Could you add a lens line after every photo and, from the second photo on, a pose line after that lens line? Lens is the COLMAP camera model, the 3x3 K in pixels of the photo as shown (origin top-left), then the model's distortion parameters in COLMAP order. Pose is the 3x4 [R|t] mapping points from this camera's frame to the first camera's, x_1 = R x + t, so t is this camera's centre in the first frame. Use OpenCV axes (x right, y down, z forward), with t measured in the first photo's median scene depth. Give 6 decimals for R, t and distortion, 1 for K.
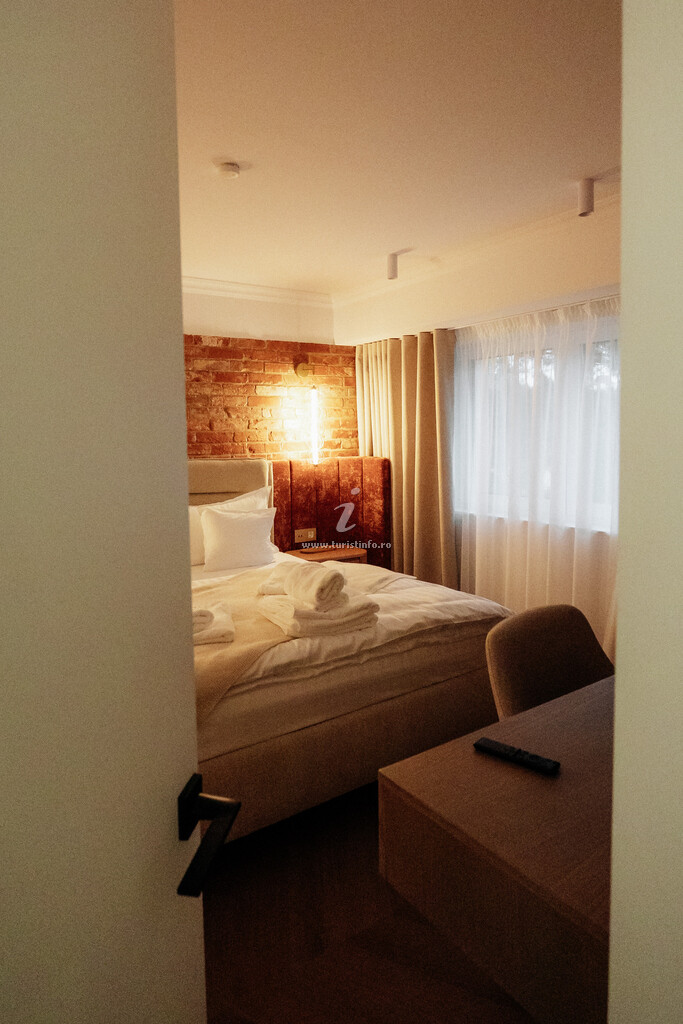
lens RADIAL K [[485.6, 0, 340.6], [0, 485.6, 511.7], [0, 0, 1]] dist [-0.018431, 0.001430]
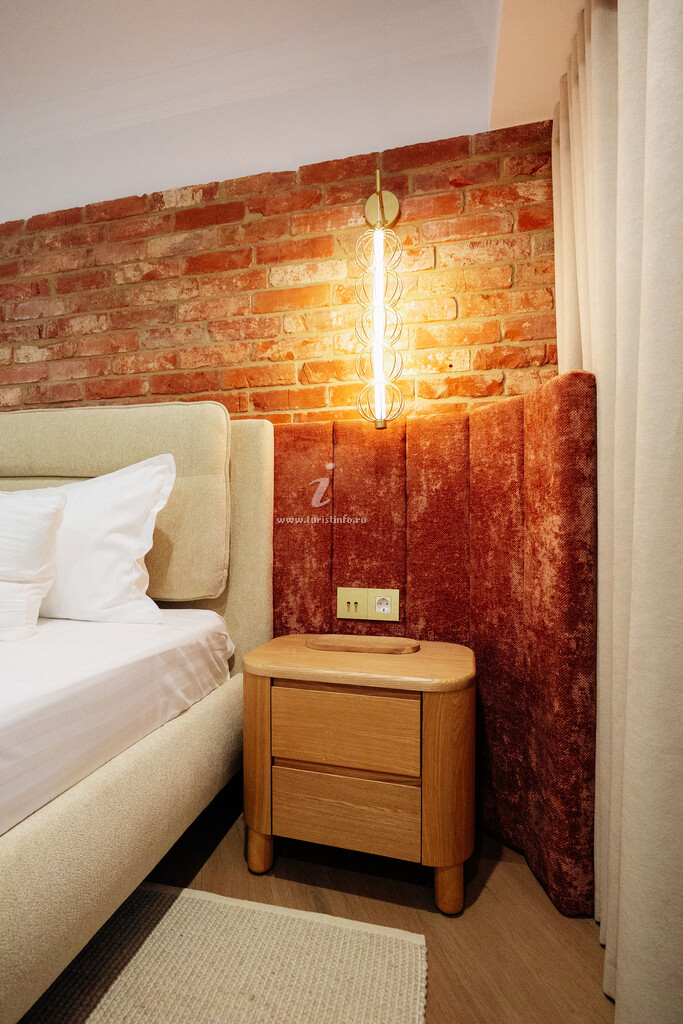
lens RADIAL K [[485.6, 0, 311.3], [0, 485.6, 543.6], [0, 0, 1]] dist [-0.018431, 0.001430]
pose [[0.688288, 0.042806, -0.724173, 0.193659], [-0.109564, 0.992940, -0.045442, 0.022276], [0.717116, 0.110621, 0.688119, 0.693202]]
